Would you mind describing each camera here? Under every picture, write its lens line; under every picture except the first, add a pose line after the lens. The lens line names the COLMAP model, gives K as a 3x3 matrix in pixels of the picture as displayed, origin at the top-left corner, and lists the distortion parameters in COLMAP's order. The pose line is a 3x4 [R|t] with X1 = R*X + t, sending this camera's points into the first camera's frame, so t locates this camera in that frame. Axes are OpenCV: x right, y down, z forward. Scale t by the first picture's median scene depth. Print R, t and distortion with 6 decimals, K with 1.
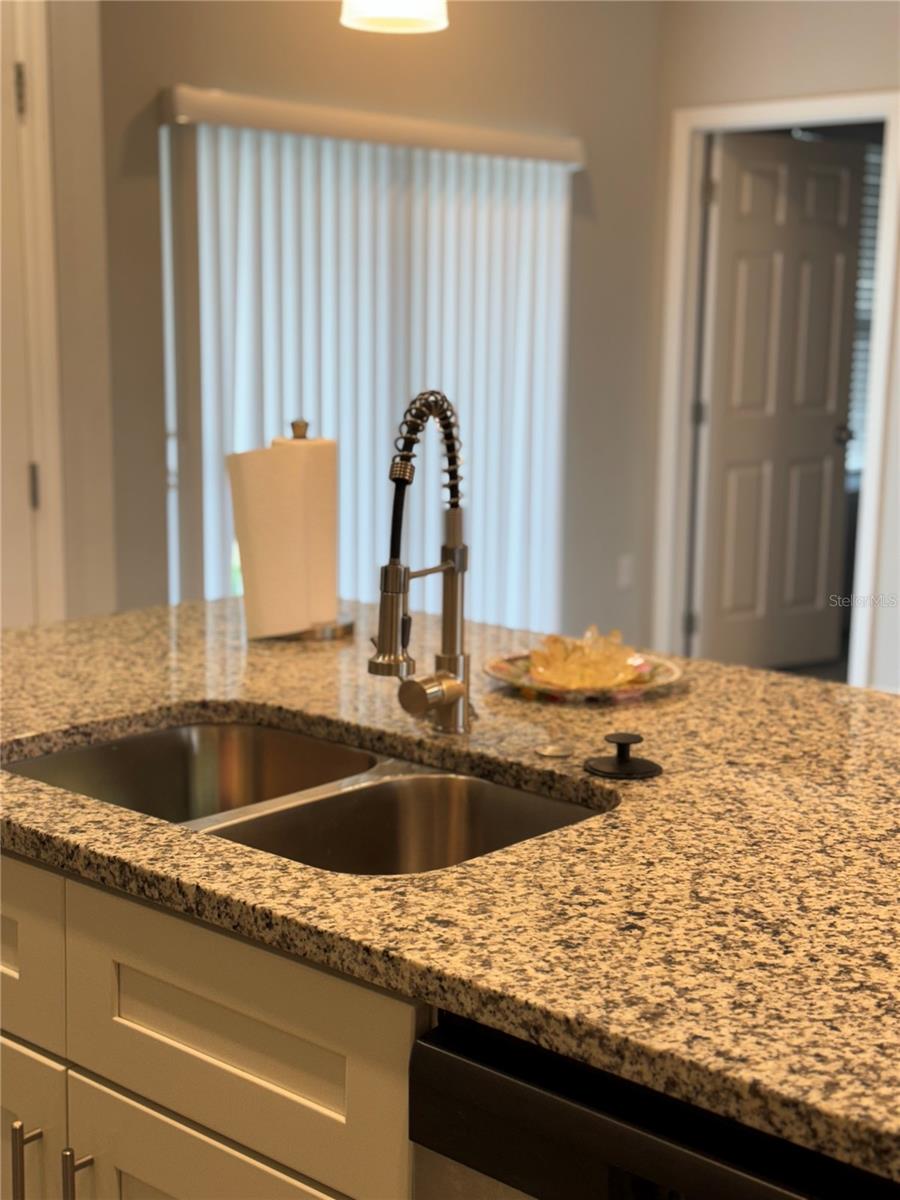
lens RADIAL K [[1679.9, 0, 450.0], [0, 1679.9, 600.0], [0, 0, 1]] dist [0.128453, 0.037278]
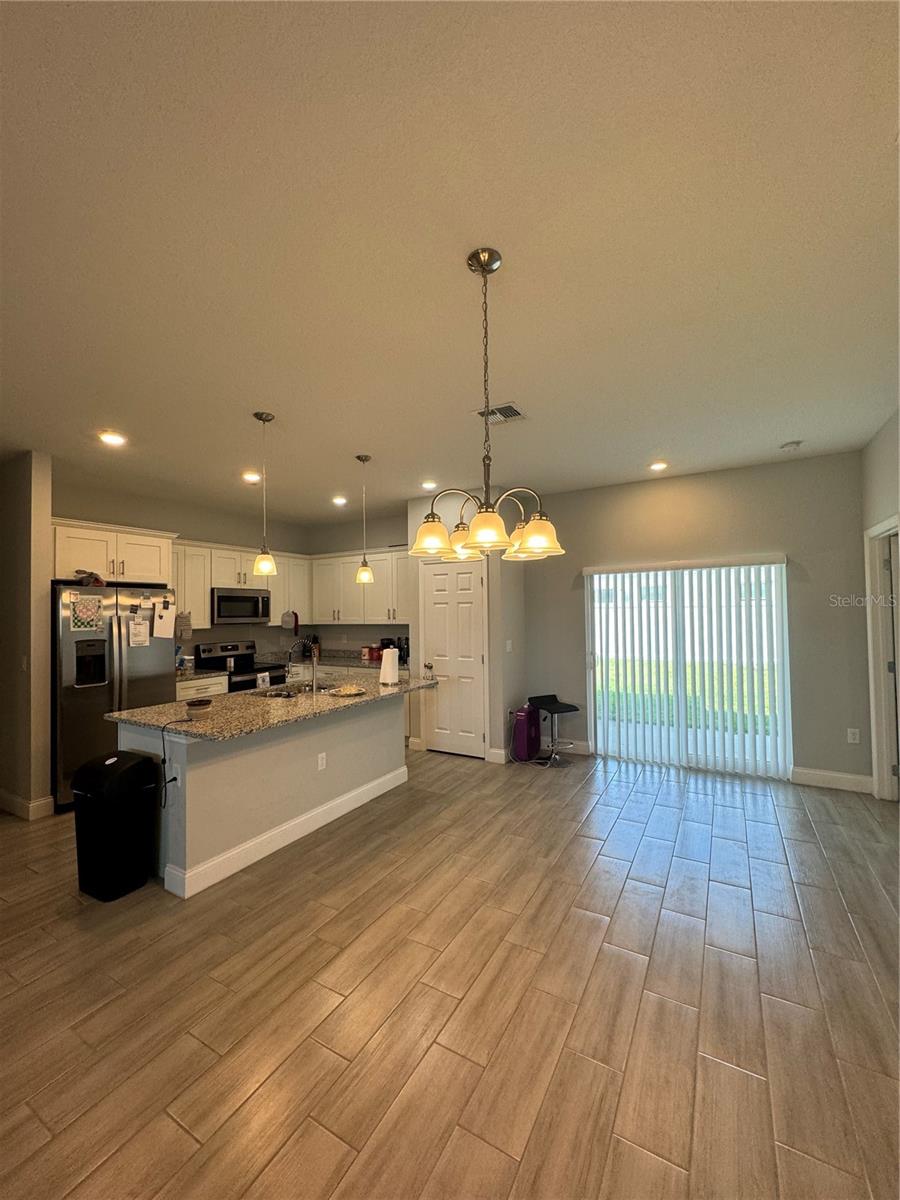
lens RADIAL K [[477.8, 0, 450.9], [0, 477.8, 600.4], [0, 0, 1]] dist [-0.003030, 0.000615]
pose [[0.201901, -0.038972, -0.978630, 2.629521], [-0.147257, 0.986641, -0.069672, -0.301460], [0.968272, 0.158177, 0.193465, 1.487557]]
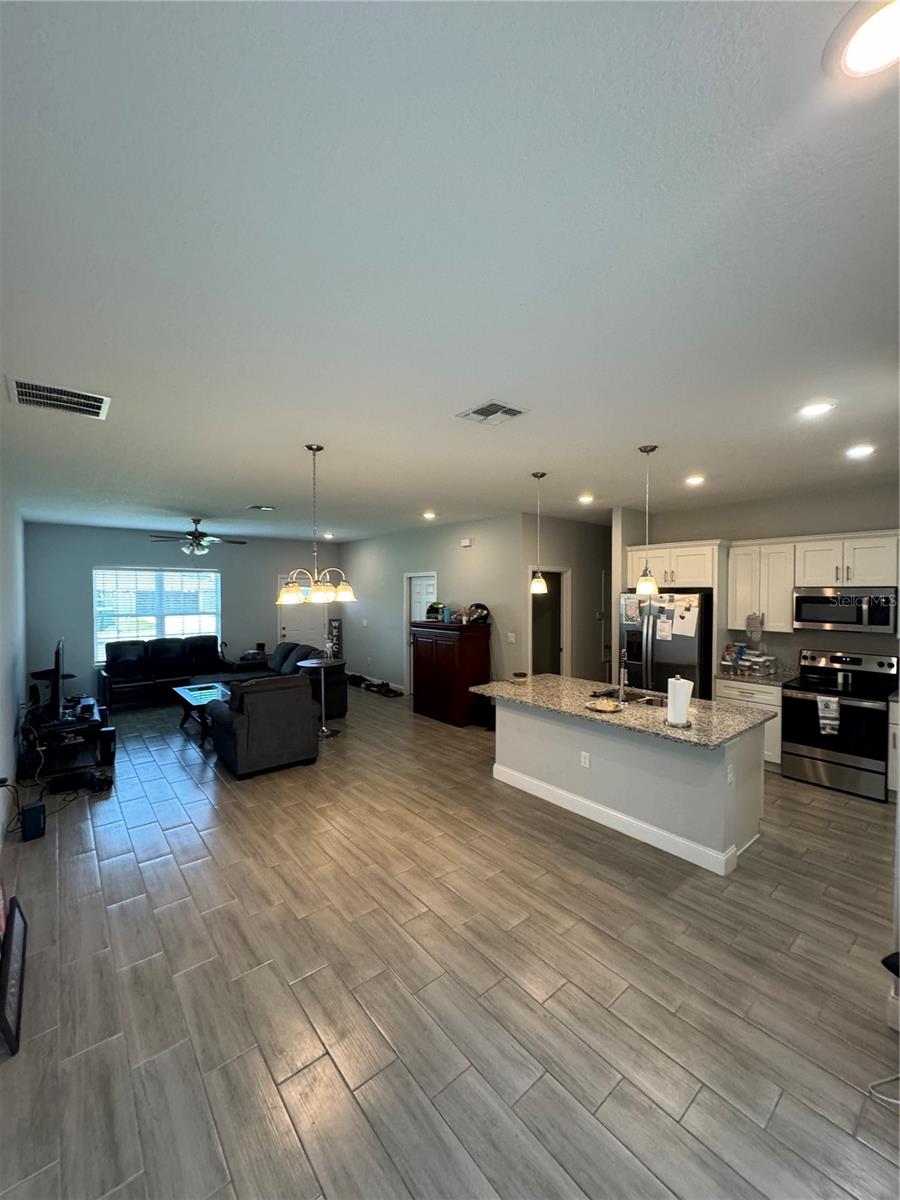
lens RADIAL K [[477.8, 0, 450.9], [0, 477.8, 600.4], [0, 0, 1]] dist [-0.003030, 0.000615]
pose [[-0.988417, -0.013833, 0.151129, 0.533519], [0.015071, 0.981968, 0.188447, -0.931287], [-0.151010, 0.188541, -0.970385, 3.889069]]
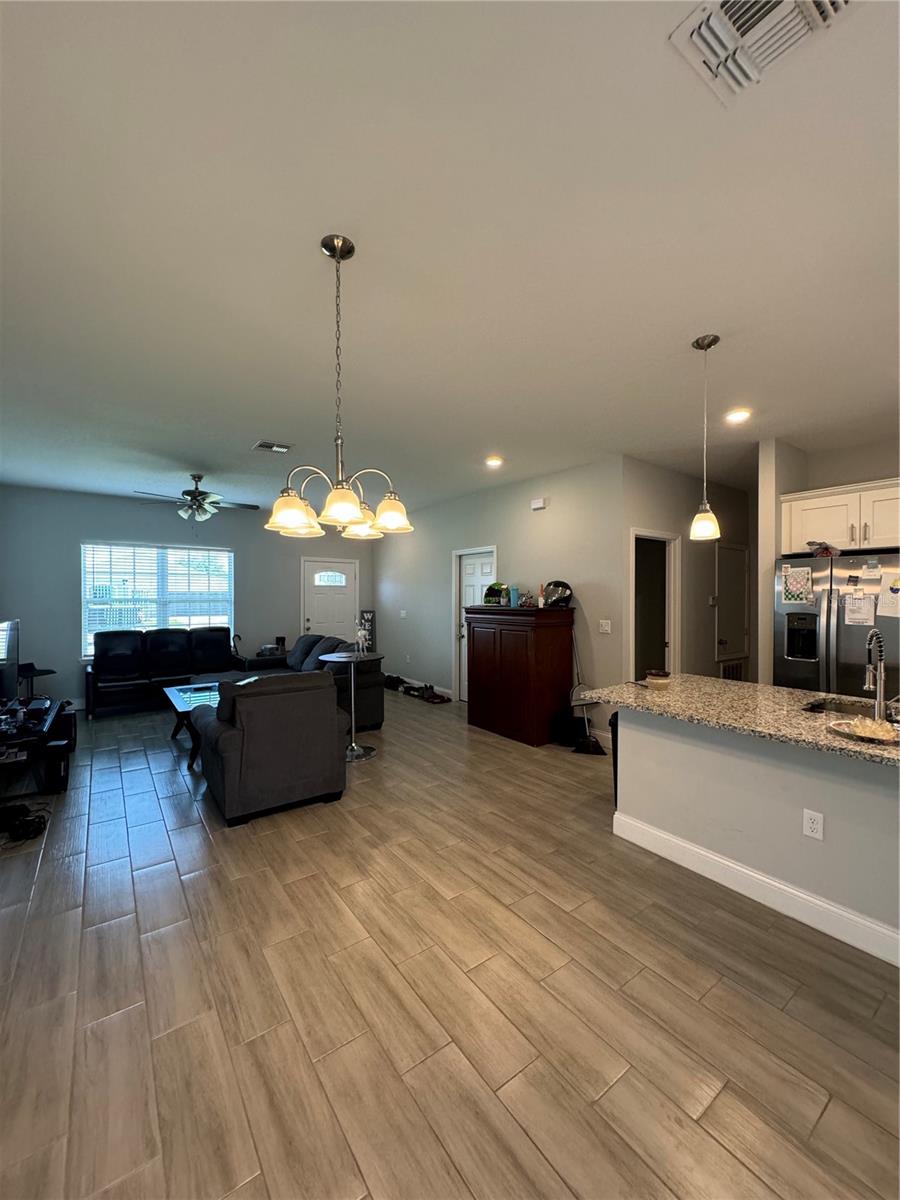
lens RADIAL K [[478.7, 0, 451.7], [0, 478.7, 600.3], [0, 0, 1]] dist [-0.001498, 0.000502]
pose [[-0.977410, -0.015465, 0.210787, 0.965770], [0.022434, 0.984094, 0.176224, -0.538132], [-0.210160, 0.176972, -0.961517, 2.945736]]
